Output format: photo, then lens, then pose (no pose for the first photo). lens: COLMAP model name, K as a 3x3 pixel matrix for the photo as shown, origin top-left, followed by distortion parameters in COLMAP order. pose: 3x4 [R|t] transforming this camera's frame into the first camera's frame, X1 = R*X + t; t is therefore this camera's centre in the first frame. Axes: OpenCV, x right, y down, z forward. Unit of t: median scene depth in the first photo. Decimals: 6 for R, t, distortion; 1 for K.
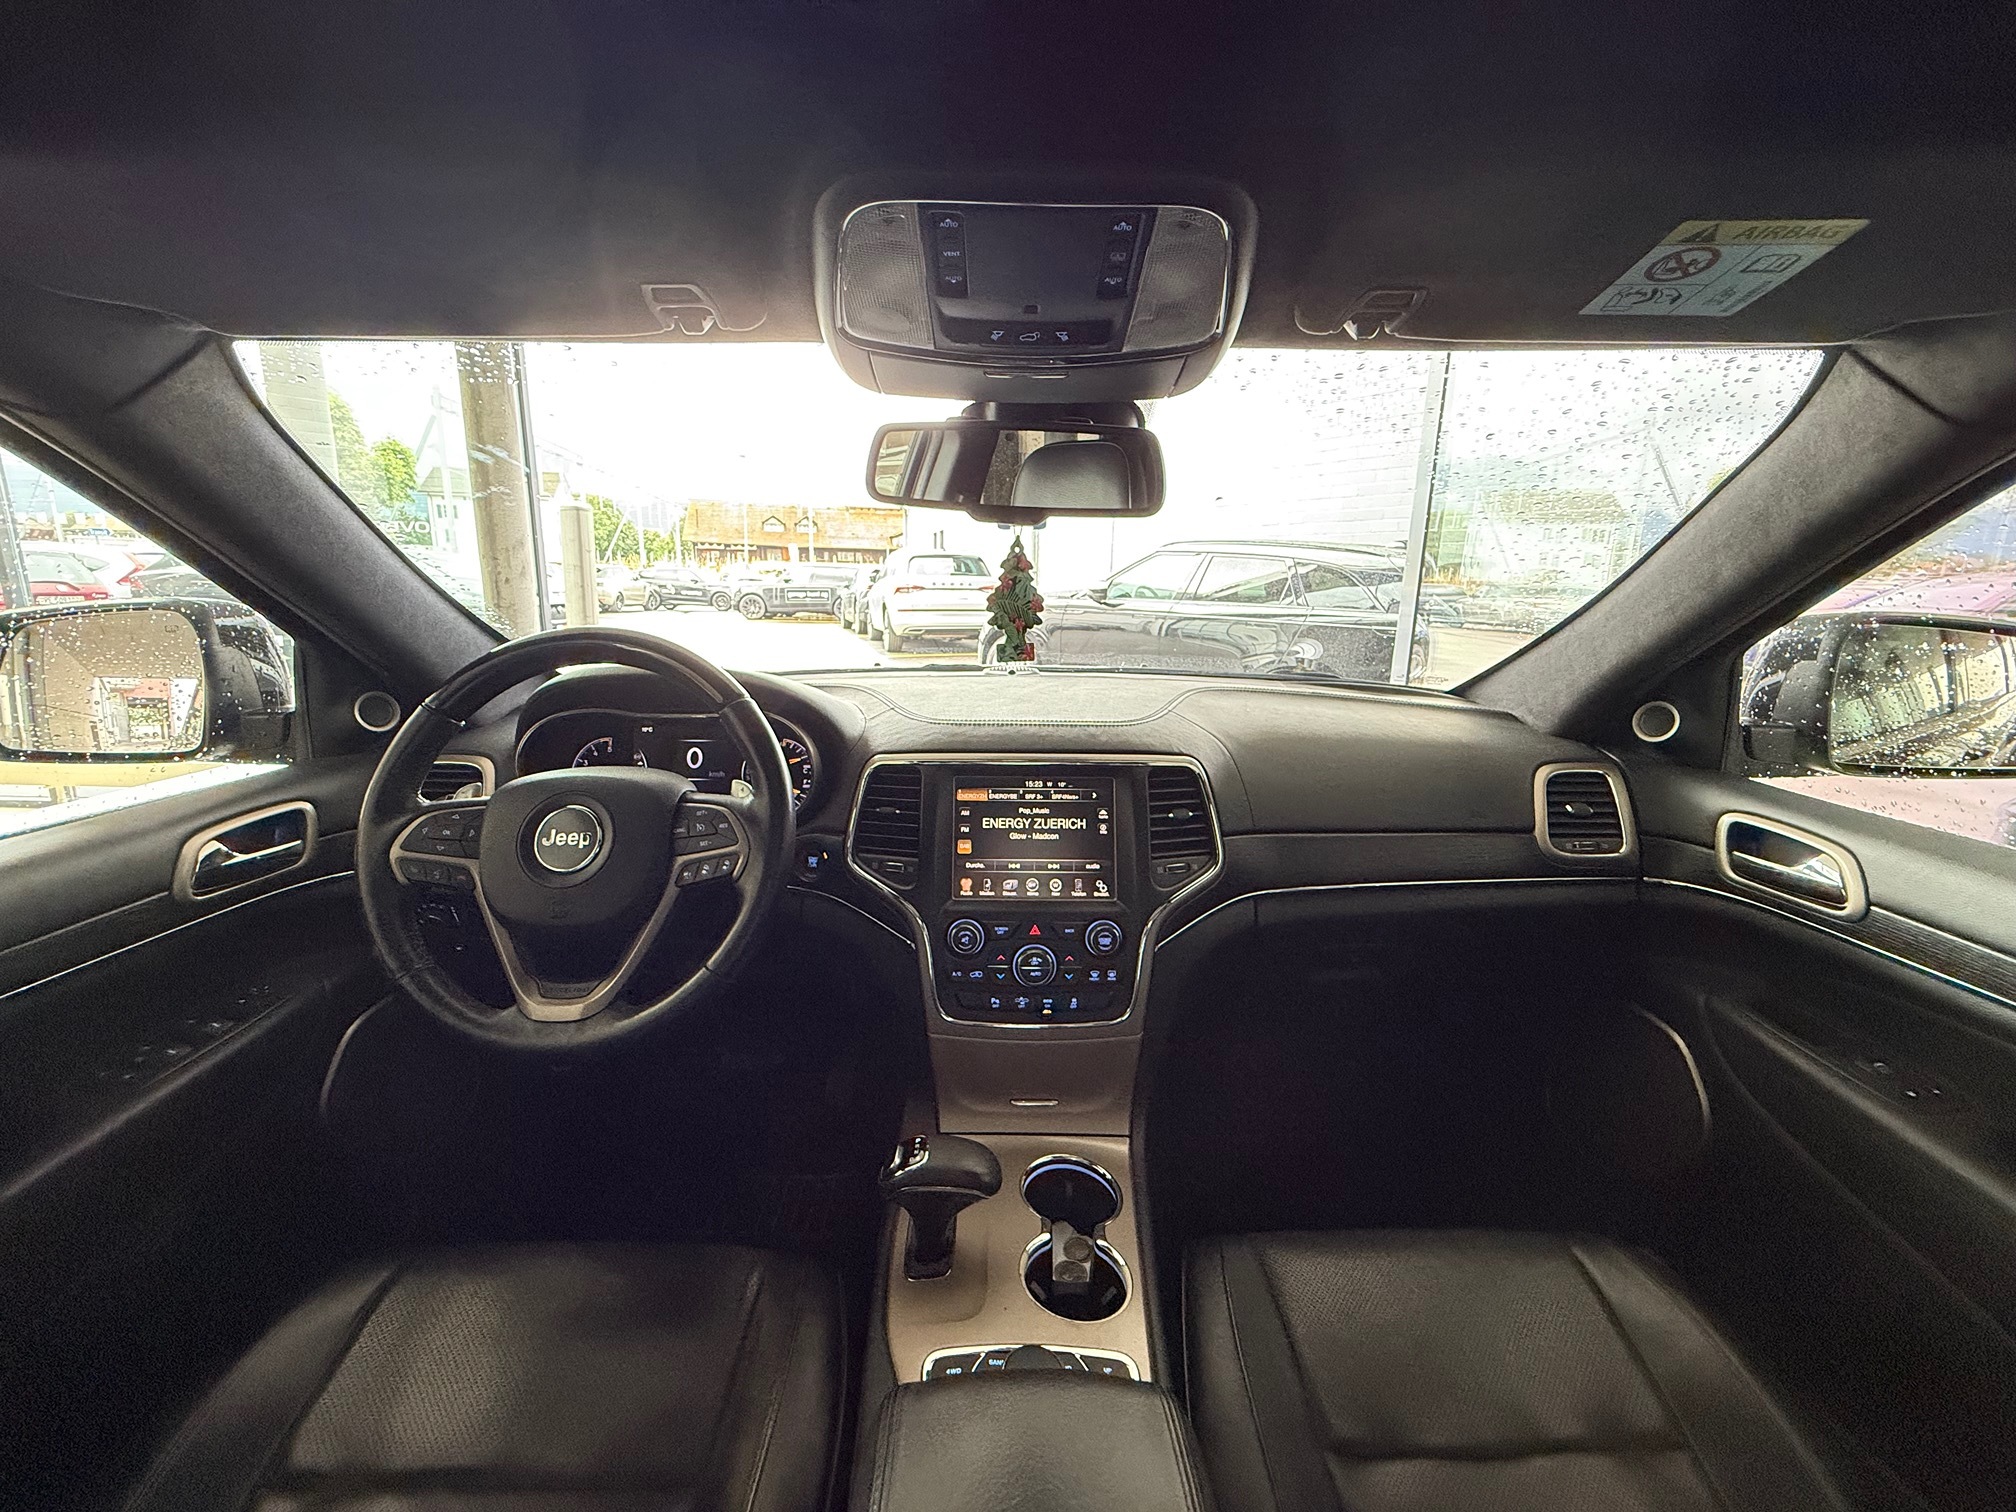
lens RADIAL K [[806.2, 0, 1004.1], [0, 806.2, 745.0], [0, 0, 1]] dist [-0.000210, 0.000884]
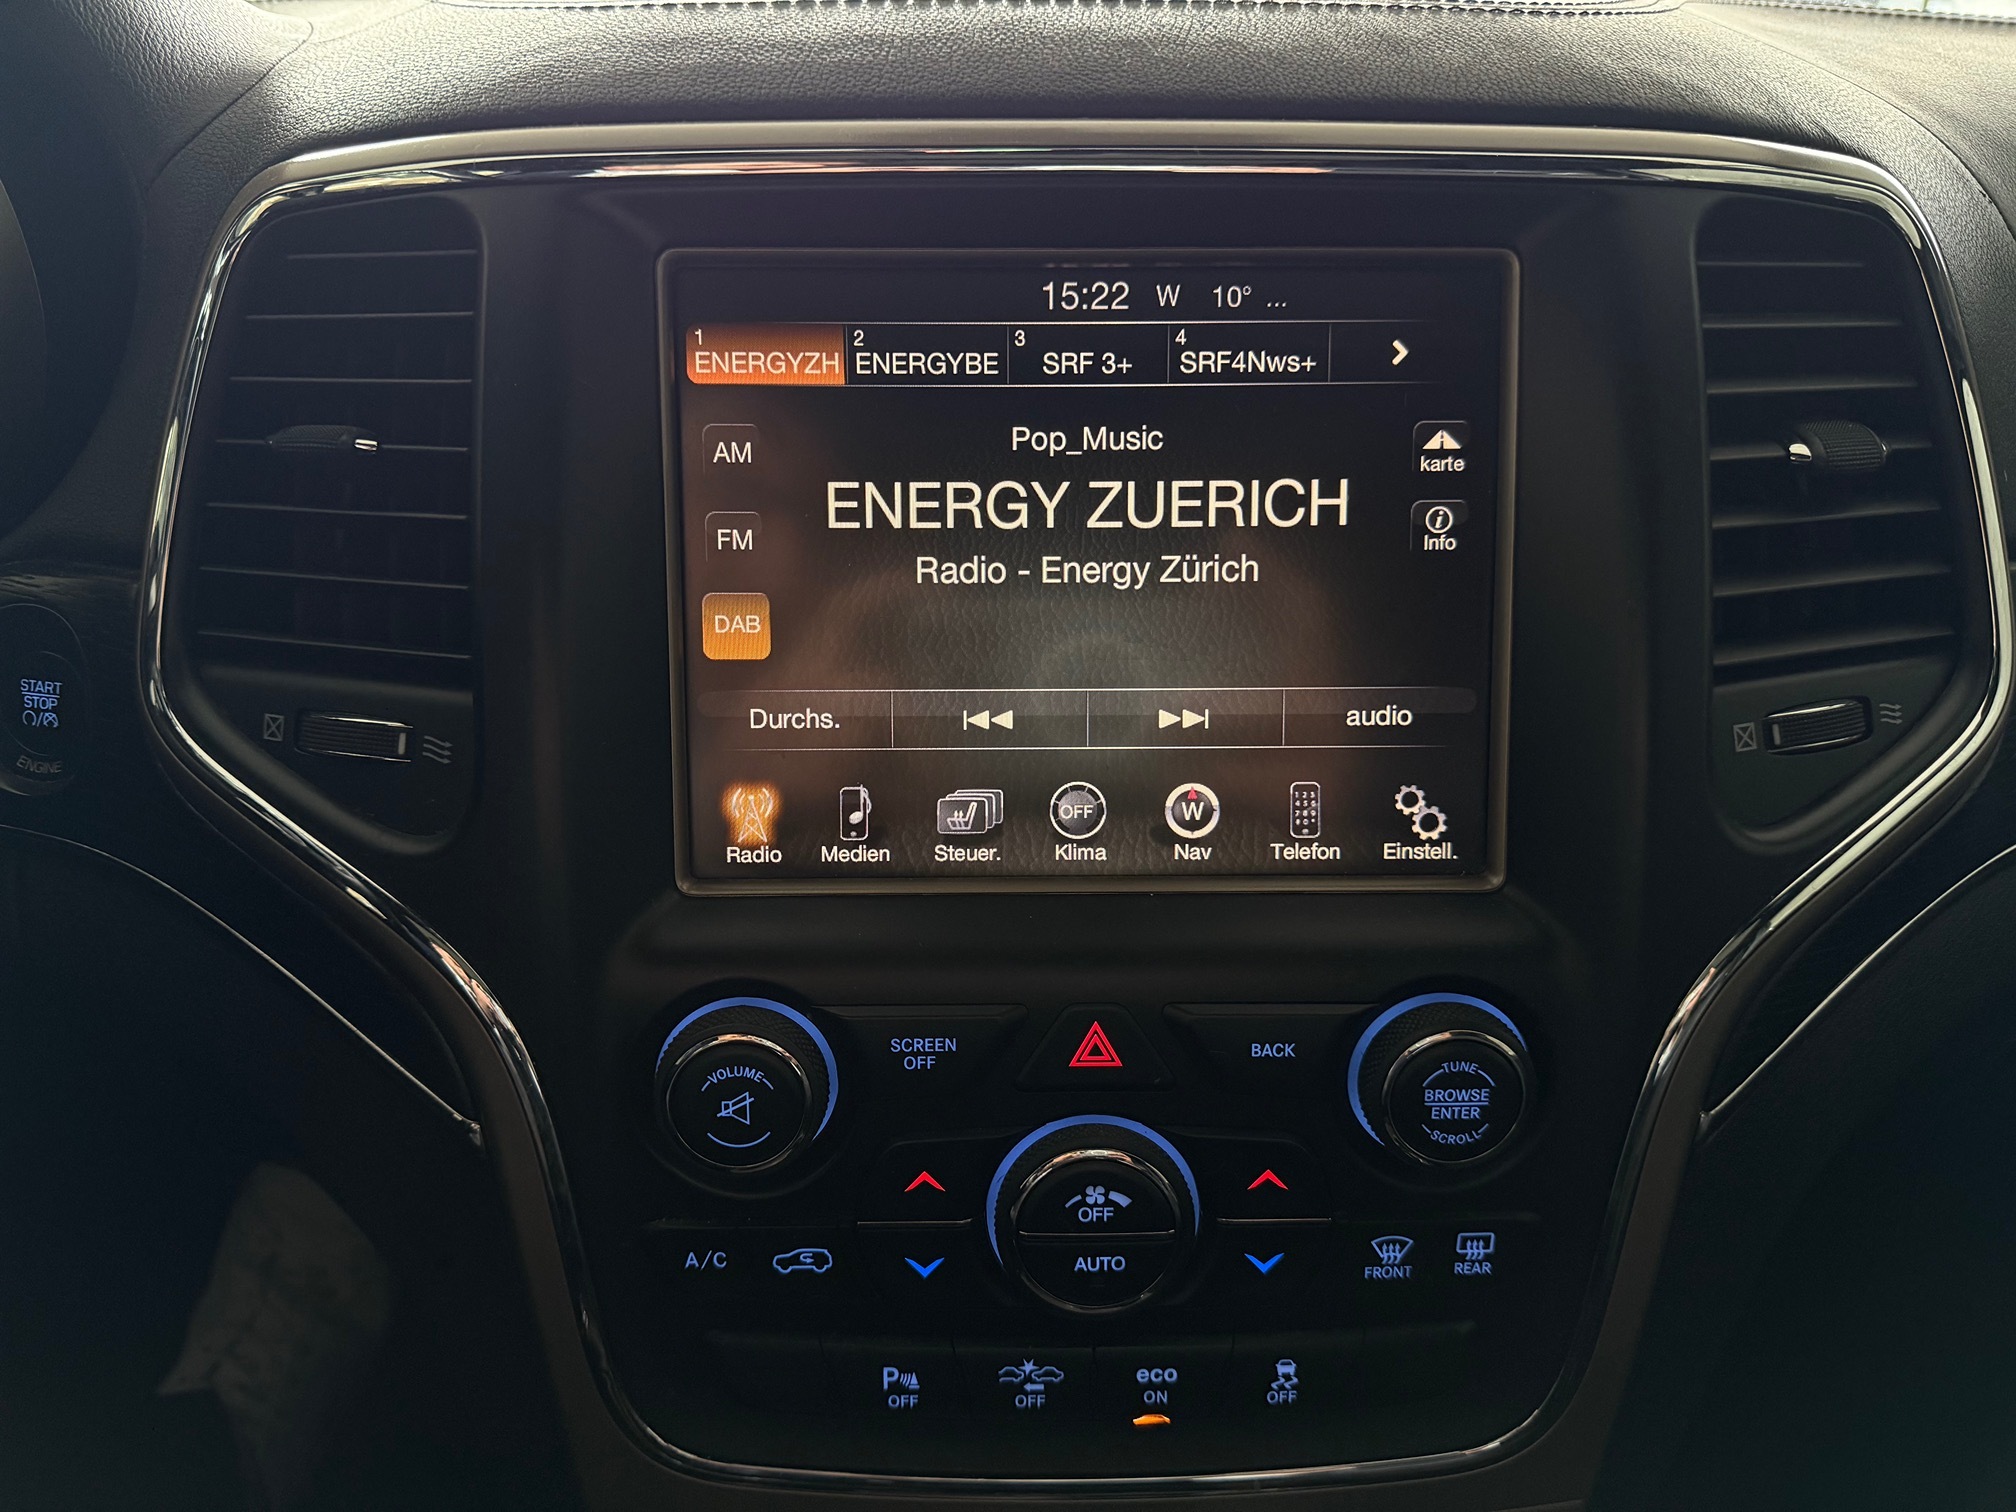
lens RADIAL K [[1433.9, 0, 1001.3], [0, 1433.9, 750.7], [0, 0, 1]] dist [0.012095, -0.009363]
pose [[0.999743, -0.012536, 0.018882, 0.009252], [0.007851, 0.973072, 0.230368, 0.075988], [-0.021262, -0.230160, 0.972920, 0.654120]]
